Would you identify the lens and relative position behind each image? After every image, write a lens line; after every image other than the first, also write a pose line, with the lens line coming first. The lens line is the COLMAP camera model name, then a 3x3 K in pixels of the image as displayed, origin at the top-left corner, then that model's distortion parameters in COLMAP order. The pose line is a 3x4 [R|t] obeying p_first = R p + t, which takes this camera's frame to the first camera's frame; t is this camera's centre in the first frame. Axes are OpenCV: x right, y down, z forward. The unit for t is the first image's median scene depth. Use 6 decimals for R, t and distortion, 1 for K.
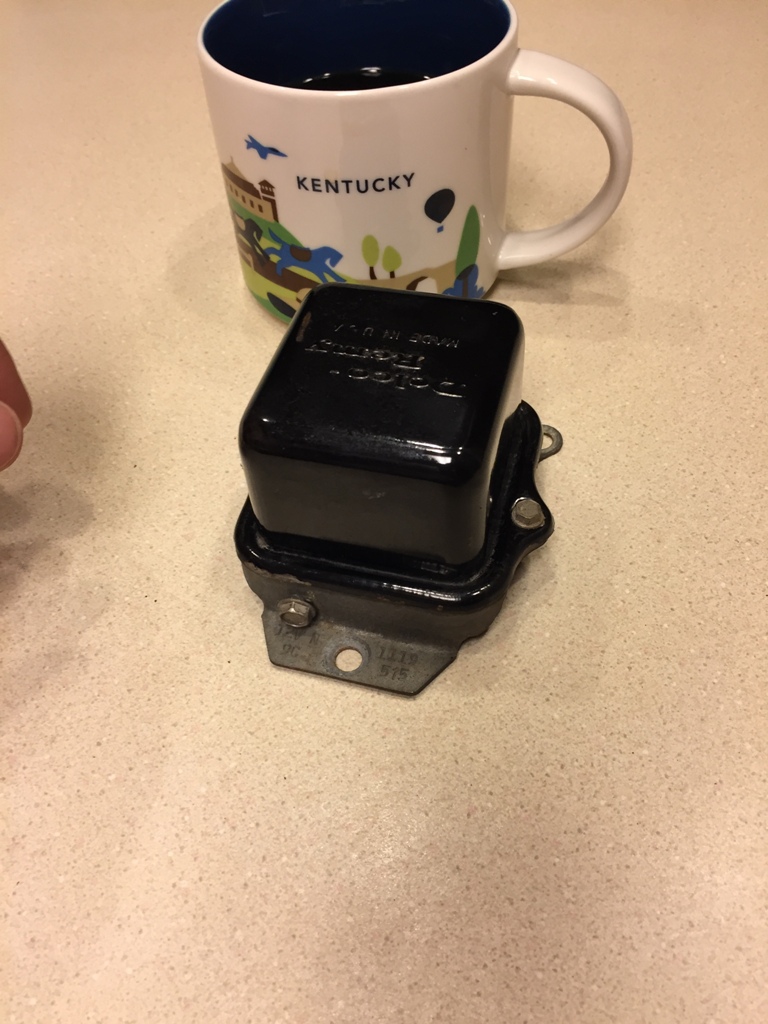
lens RADIAL K [[863.5, 0, 384.0], [0, 863.5, 512.0], [0, 0, 1]] dist [0.072619, -0.121986]
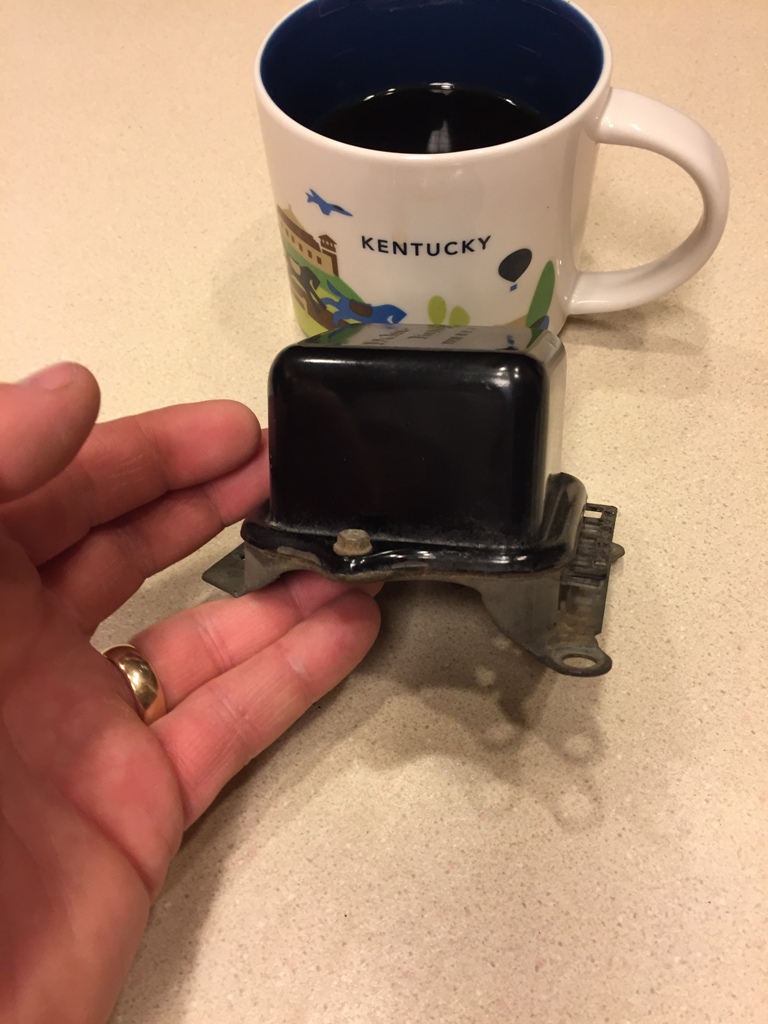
lens RADIAL K [[856.8, 0, 384.0], [0, 856.8, 512.0], [0, 0, 1]] dist [0.079270, -0.133741]
pose [[0.999444, 0.027118, -0.019422, -0.060285], [-0.025079, 0.994822, 0.098491, -0.219464], [0.021993, -0.097949, 0.994948, 0.081727]]
